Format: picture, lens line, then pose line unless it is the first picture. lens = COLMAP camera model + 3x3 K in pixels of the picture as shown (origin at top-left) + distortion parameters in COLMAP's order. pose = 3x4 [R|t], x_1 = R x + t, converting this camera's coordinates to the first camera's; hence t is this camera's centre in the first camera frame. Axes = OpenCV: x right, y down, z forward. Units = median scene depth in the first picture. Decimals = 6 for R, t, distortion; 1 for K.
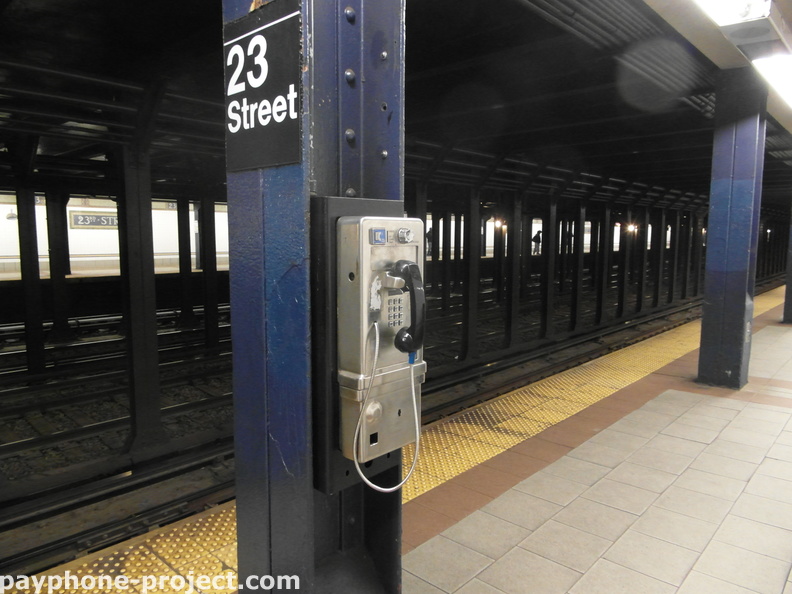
lens RADIAL K [[548.8, 0, 396.0], [0, 548.8, 297.0], [0, 0, 1]] dist [0.038648, -0.002251]
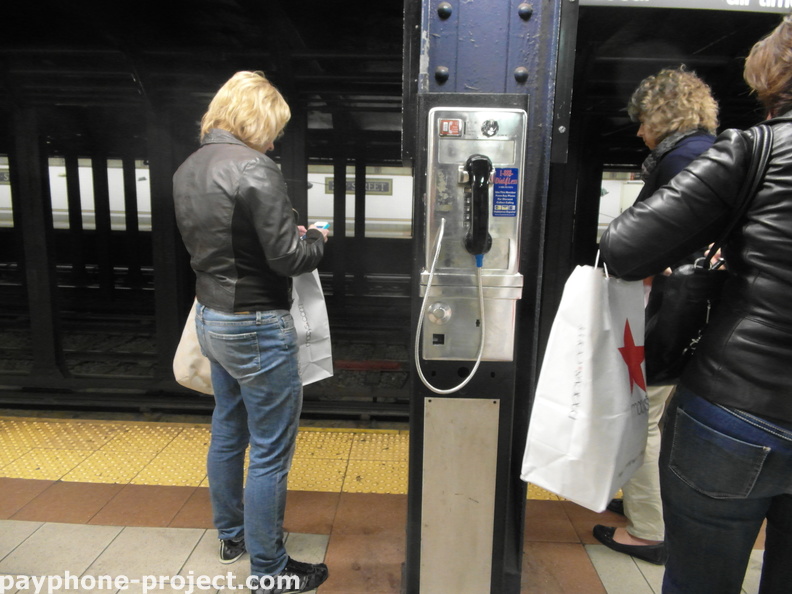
lens RADIAL K [[548.8, 0, 396.0], [0, 548.8, 297.0], [0, 0, 1]] dist [0.038648, -0.002251]
pose [[0.654707, 0.144192, -0.742002, 0.730571], [-0.105025, 0.989468, 0.099612, -0.081009], [0.748551, 0.012712, 0.662956, 0.733823]]
